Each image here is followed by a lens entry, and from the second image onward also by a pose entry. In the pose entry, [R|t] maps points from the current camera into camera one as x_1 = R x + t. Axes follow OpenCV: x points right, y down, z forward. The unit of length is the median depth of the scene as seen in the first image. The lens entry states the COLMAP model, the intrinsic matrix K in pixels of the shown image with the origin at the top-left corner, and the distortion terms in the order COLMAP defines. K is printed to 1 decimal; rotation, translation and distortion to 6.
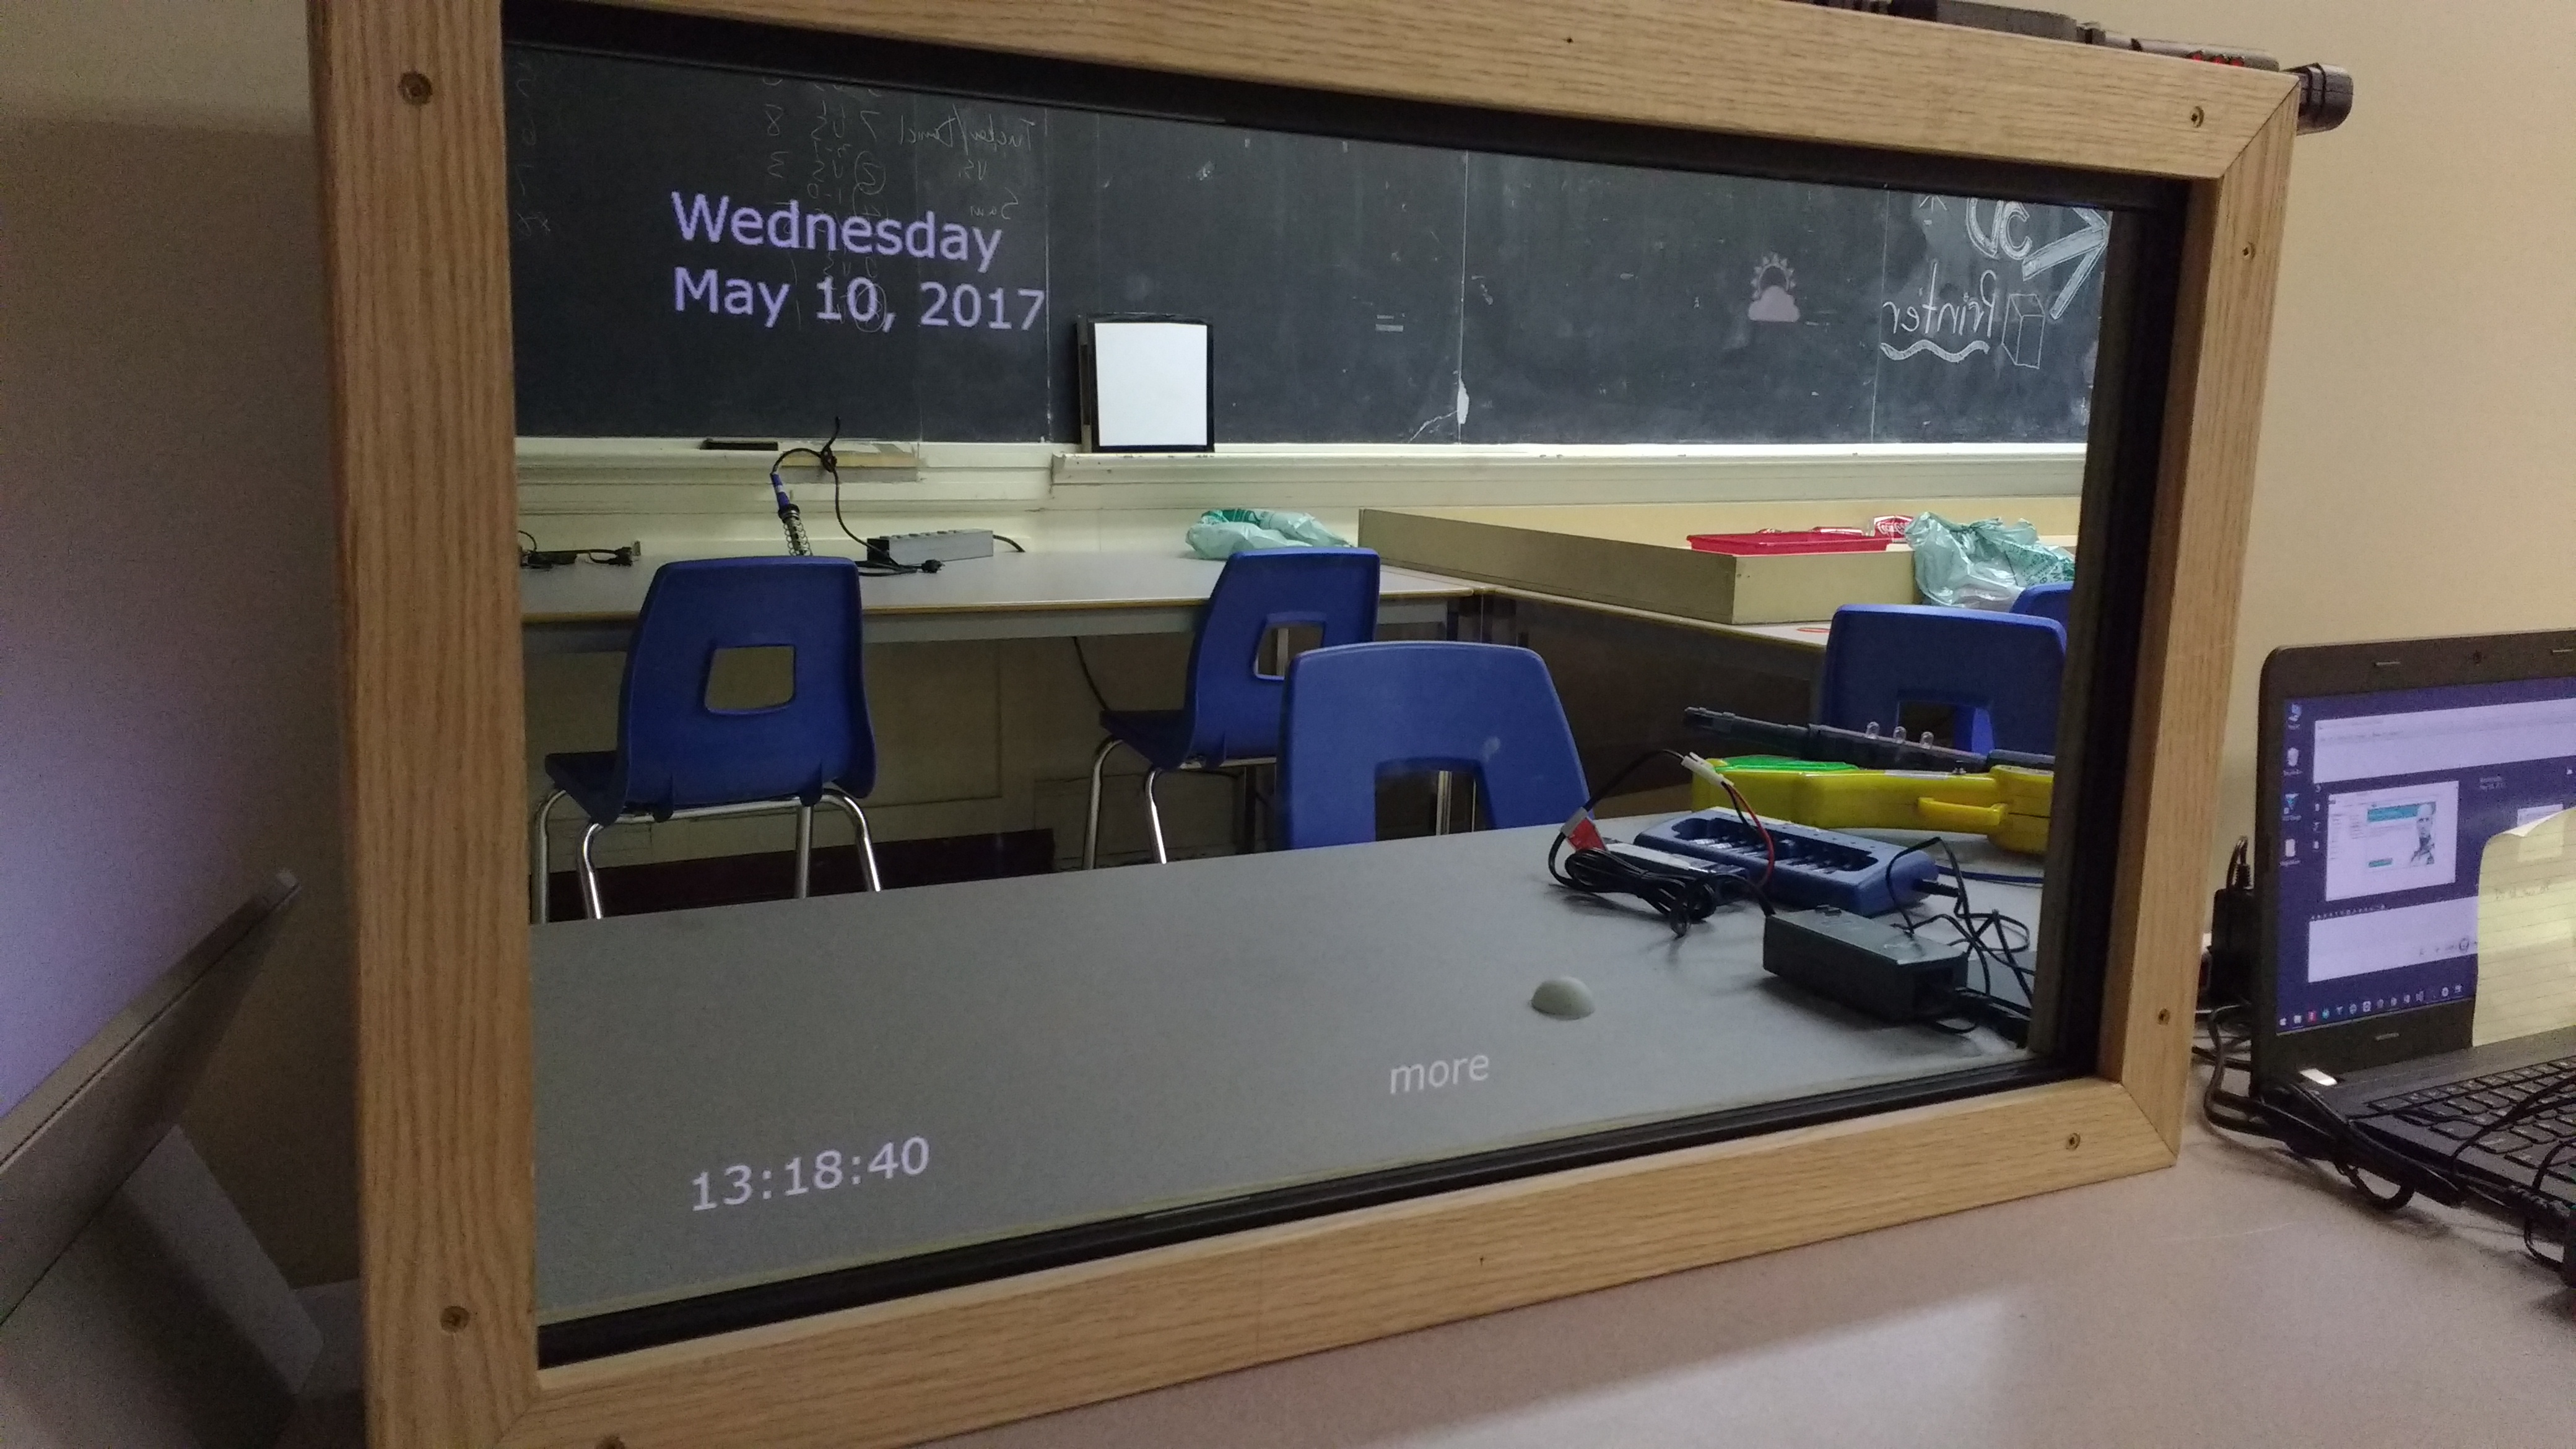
lens RADIAL K [[1977.6, 0, 1288.0], [0, 1977.6, 724.5], [0, 0, 1]] dist [0.058629, -0.003780]
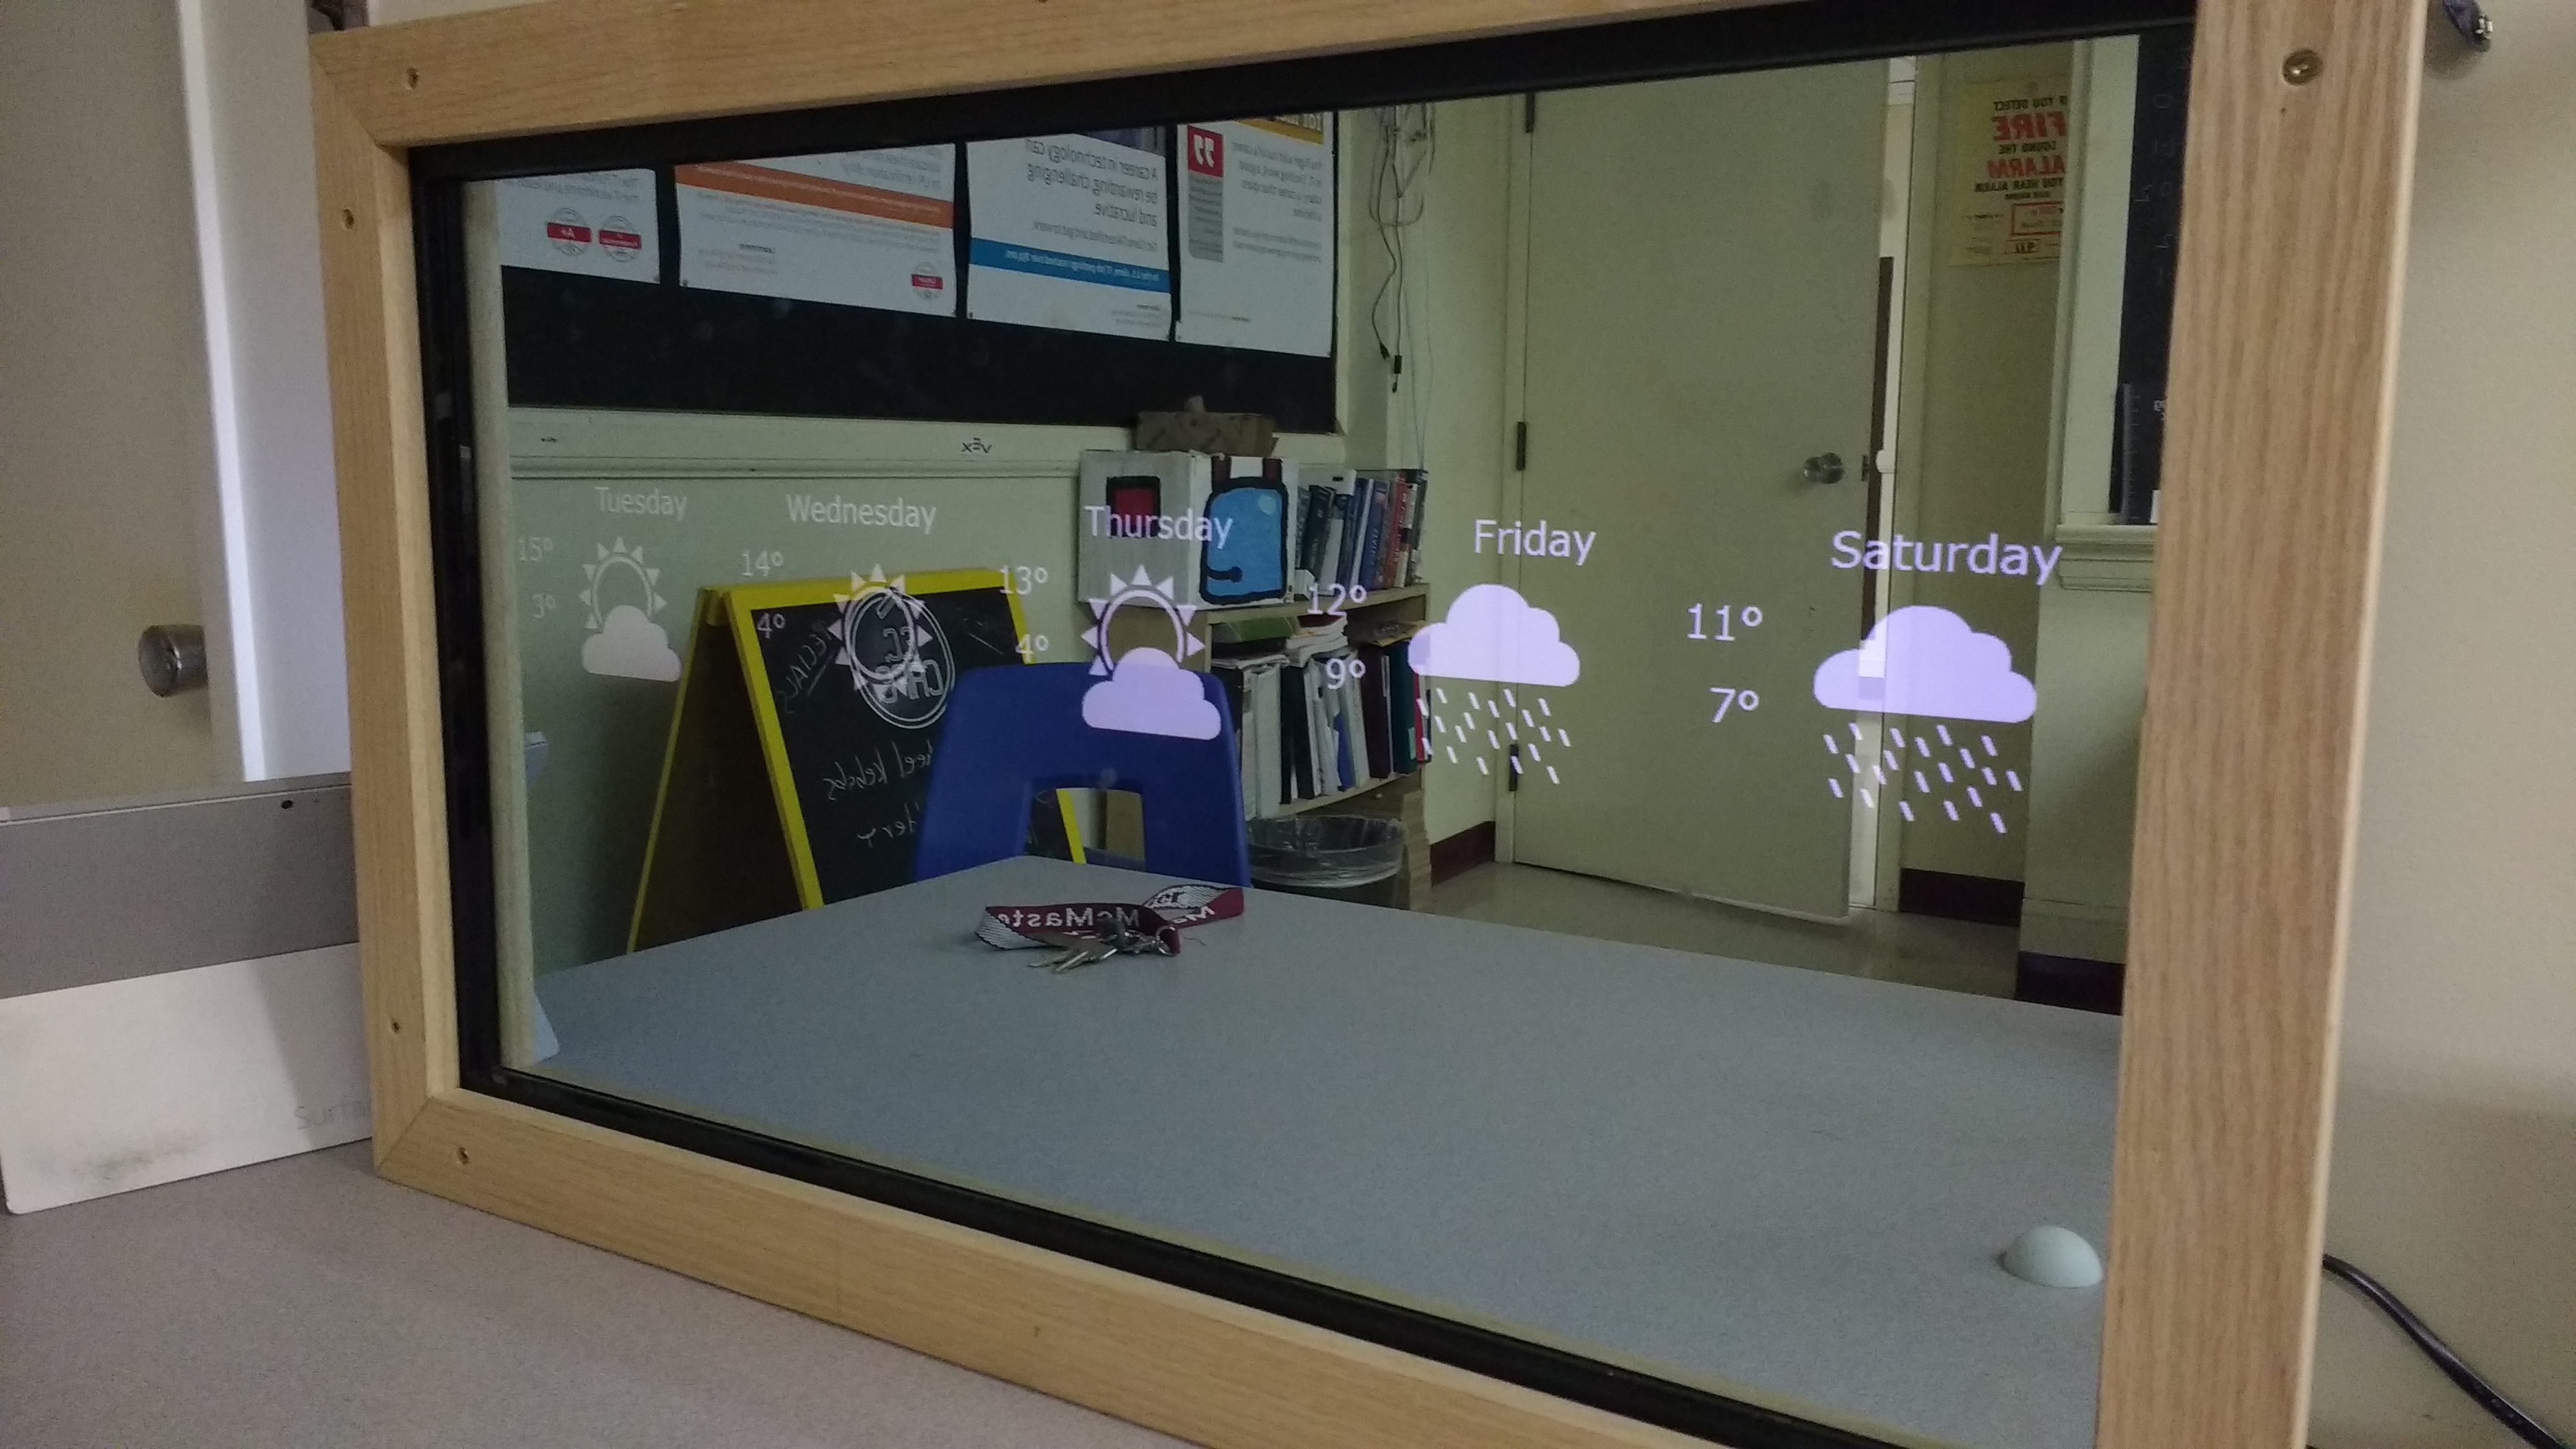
lens RADIAL K [[1977.6, 0, 1288.0], [0, 1977.6, 724.5], [0, 0, 1]] dist [0.058629, -0.003780]
pose [[0.506340, 0.098955, -0.856637, 1.076654], [-0.137522, 0.989947, 0.033068, -0.063997], [0.851298, 0.101062, 0.514858, 0.698984]]
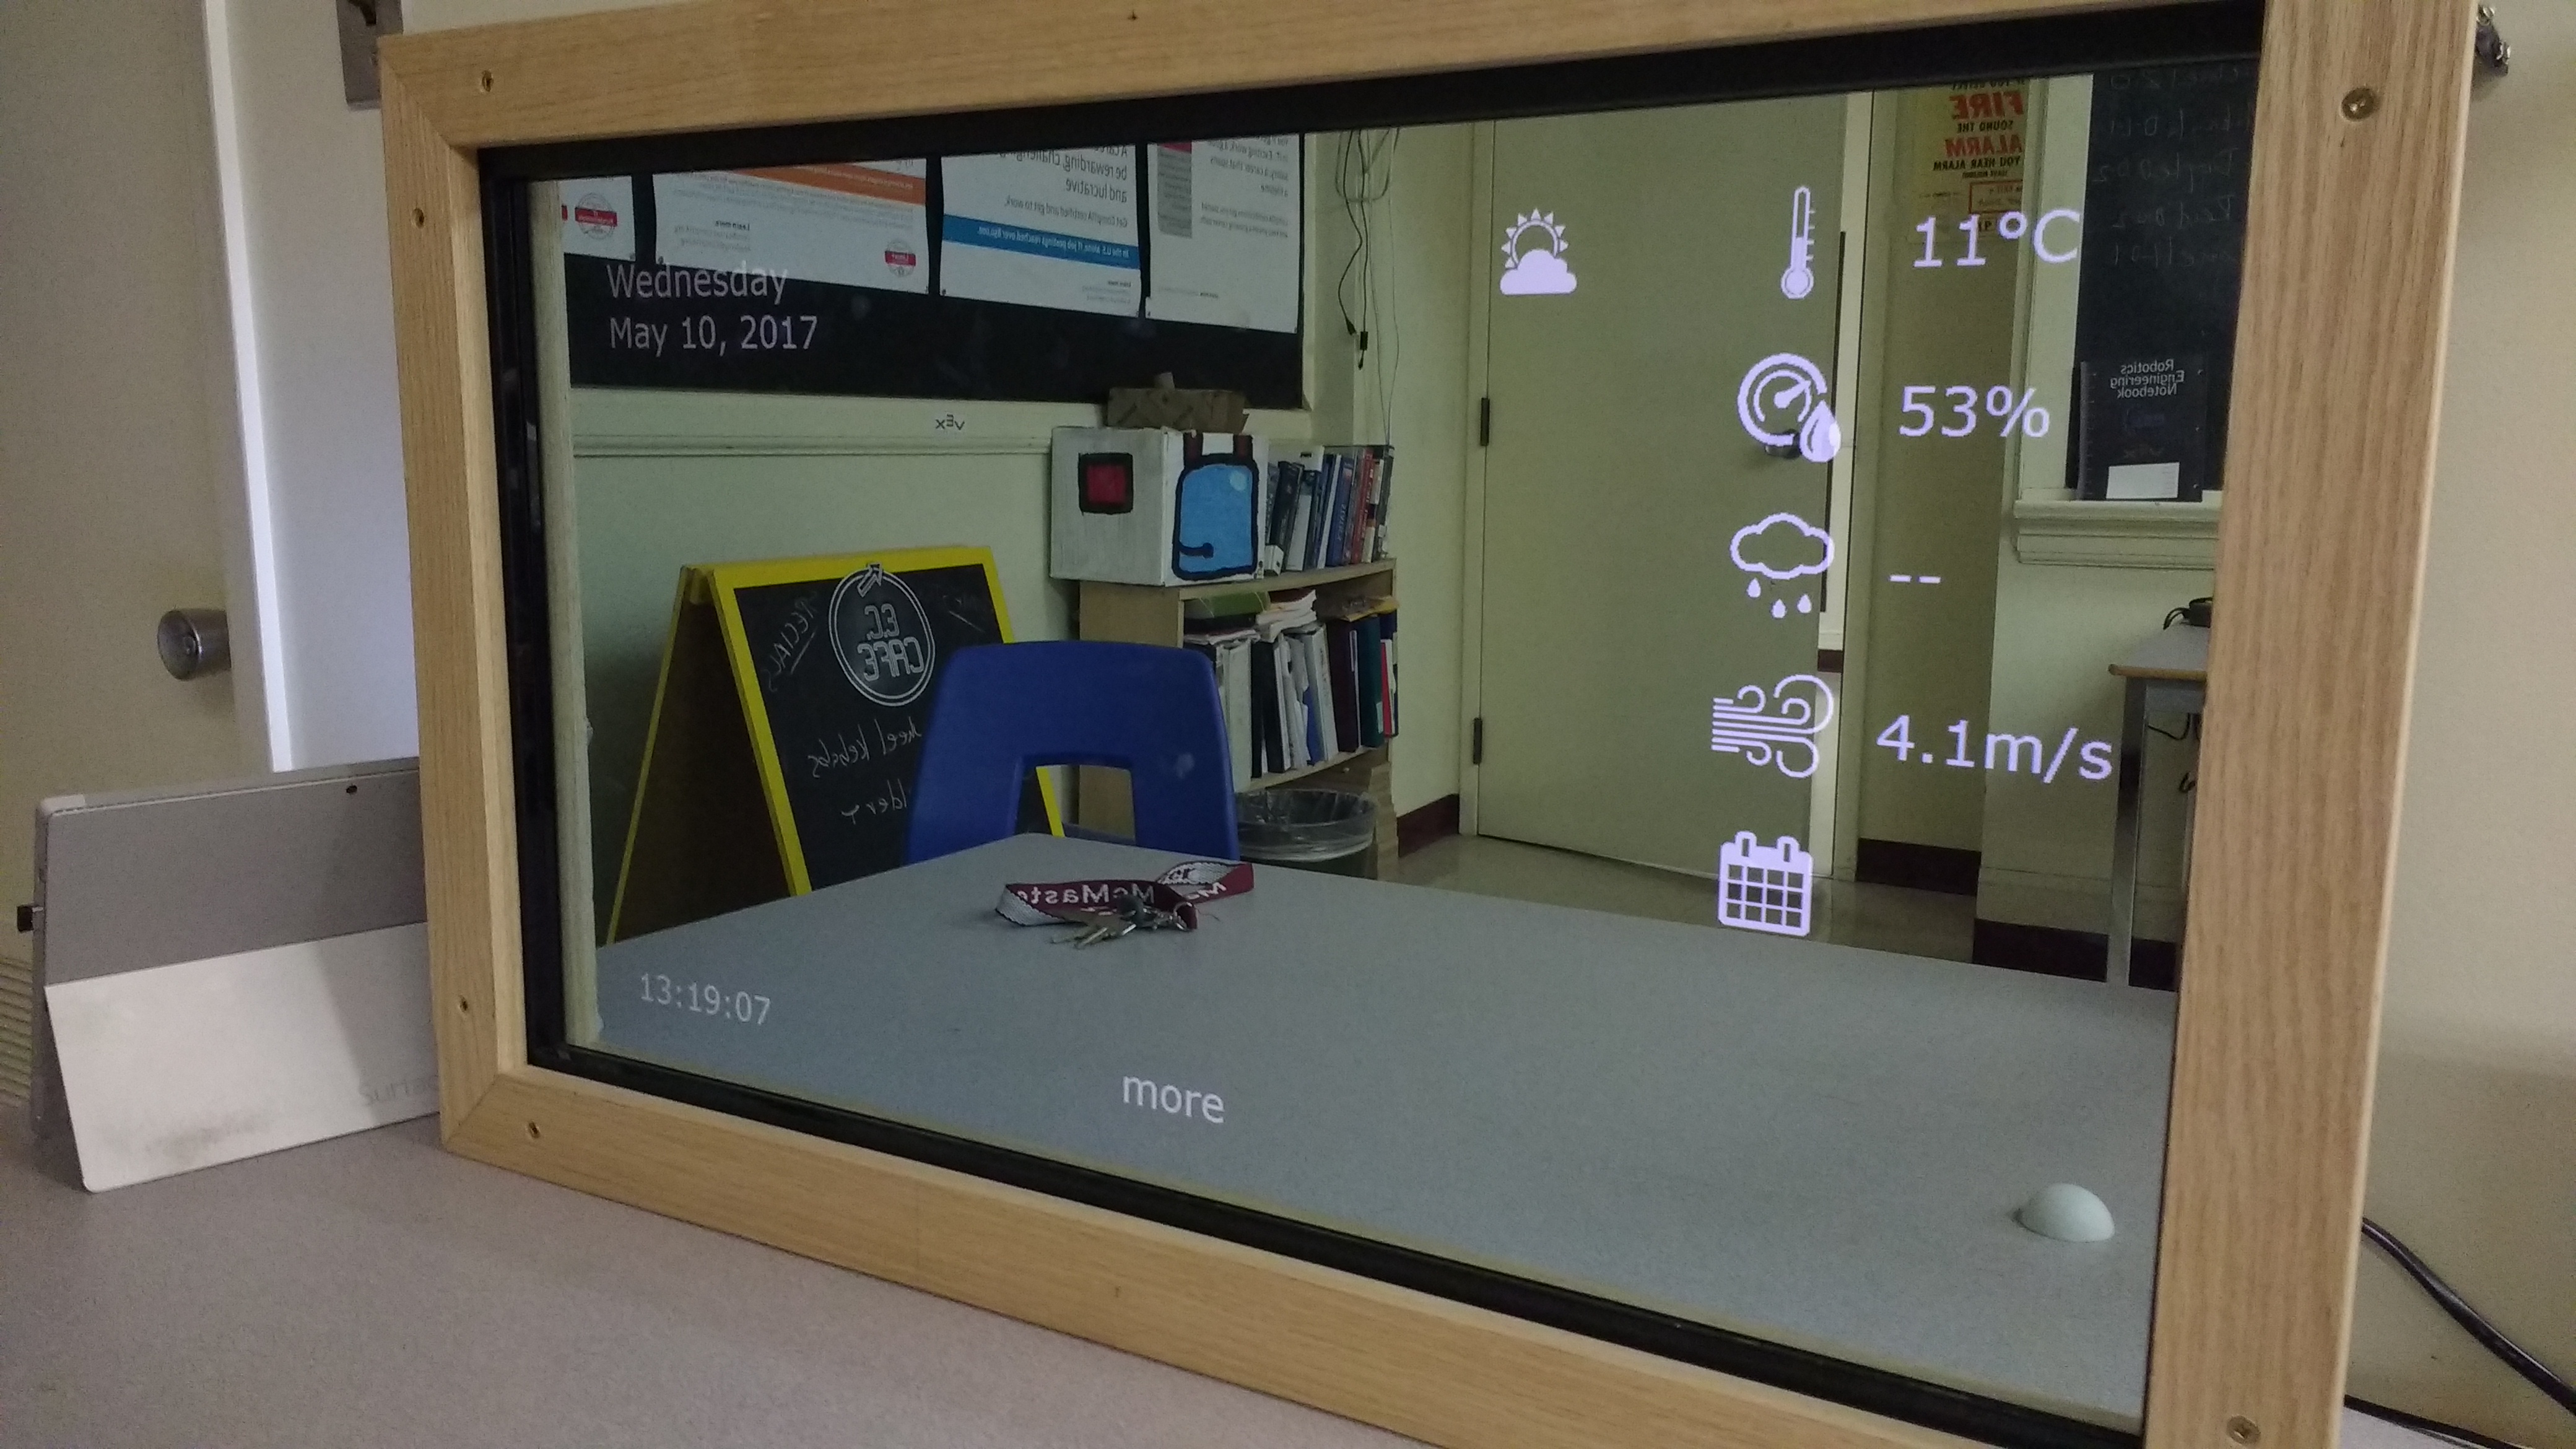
lens RADIAL K [[1977.6, 0, 1288.0], [0, 1977.6, 724.5], [0, 0, 1]] dist [0.058629, -0.003780]
pose [[0.528112, 0.109047, -0.842144, 1.080968], [-0.135035, 0.989886, 0.043496, -0.064617], [0.838369, 0.090748, 0.537496, 0.617308]]
